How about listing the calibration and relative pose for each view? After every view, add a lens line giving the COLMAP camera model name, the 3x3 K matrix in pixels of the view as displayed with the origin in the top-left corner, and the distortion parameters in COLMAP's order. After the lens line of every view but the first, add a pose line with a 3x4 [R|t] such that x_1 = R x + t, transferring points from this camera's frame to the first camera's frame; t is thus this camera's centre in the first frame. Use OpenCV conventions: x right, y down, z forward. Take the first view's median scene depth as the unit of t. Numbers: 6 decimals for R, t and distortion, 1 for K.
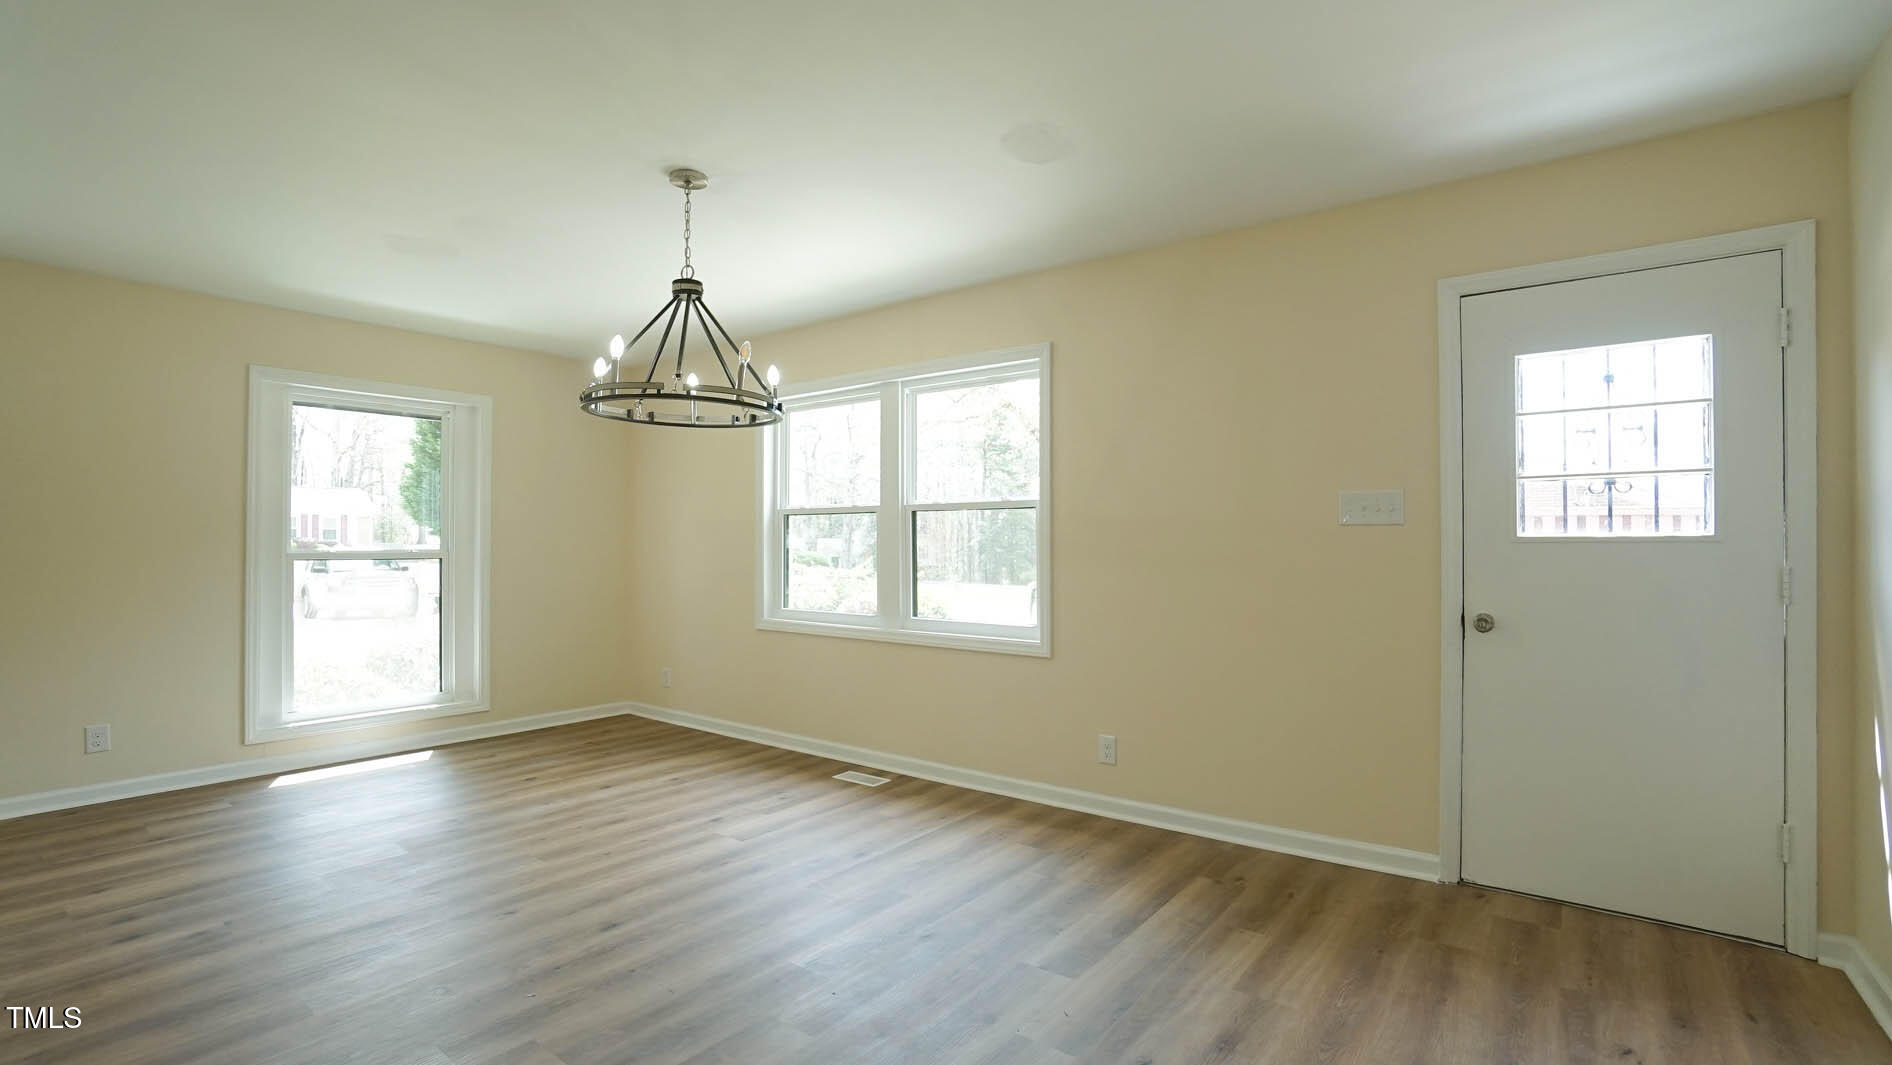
lens RADIAL K [[844.2, 0, 935.2], [0, 844.2, 539.2], [0, 0, 1]] dist [-0.064483, 0.023861]
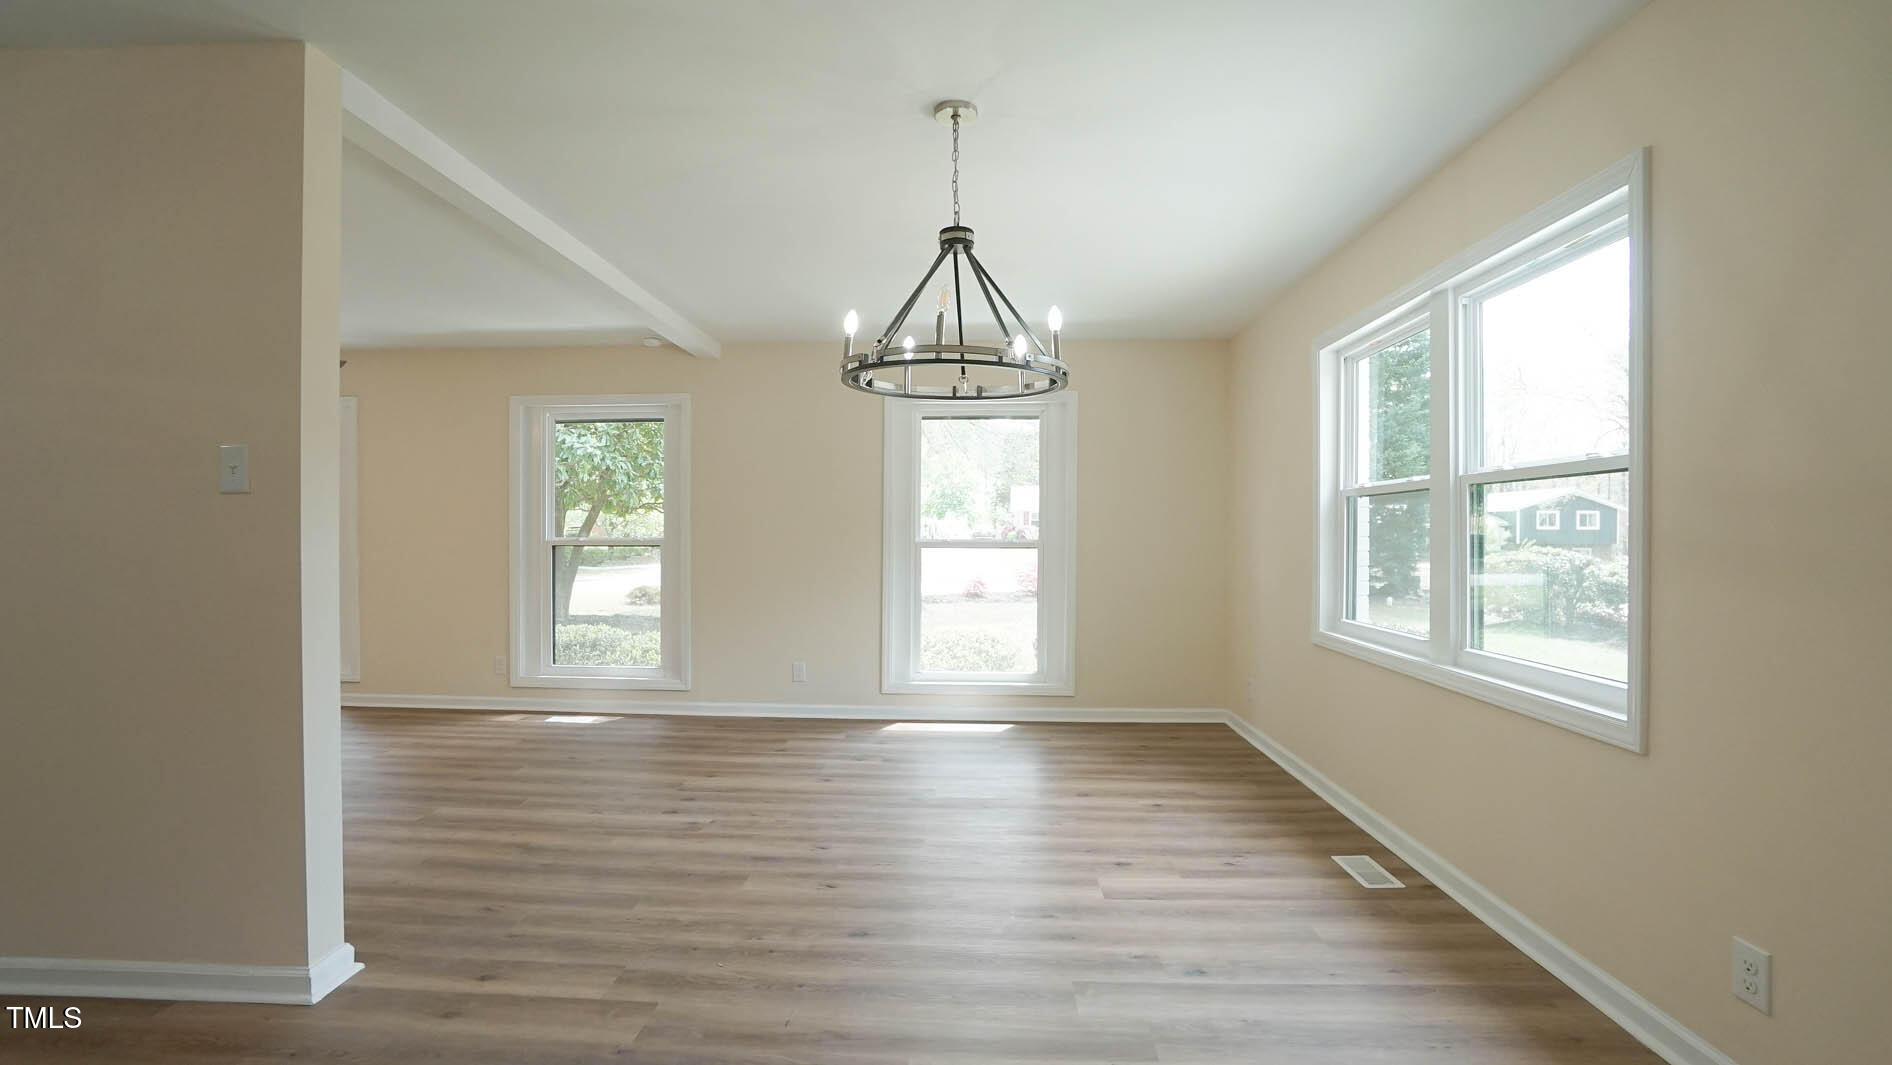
lens RADIAL K [[844.2, 0, 935.2], [0, 844.2, 539.2], [0, 0, 1]] dist [-0.064483, 0.023861]
pose [[0.574643, 0.006404, -0.818379, 0.280040], [0.000675, 0.999965, 0.008299, 0.003416], [0.818404, -0.005321, 0.574618, 0.331770]]
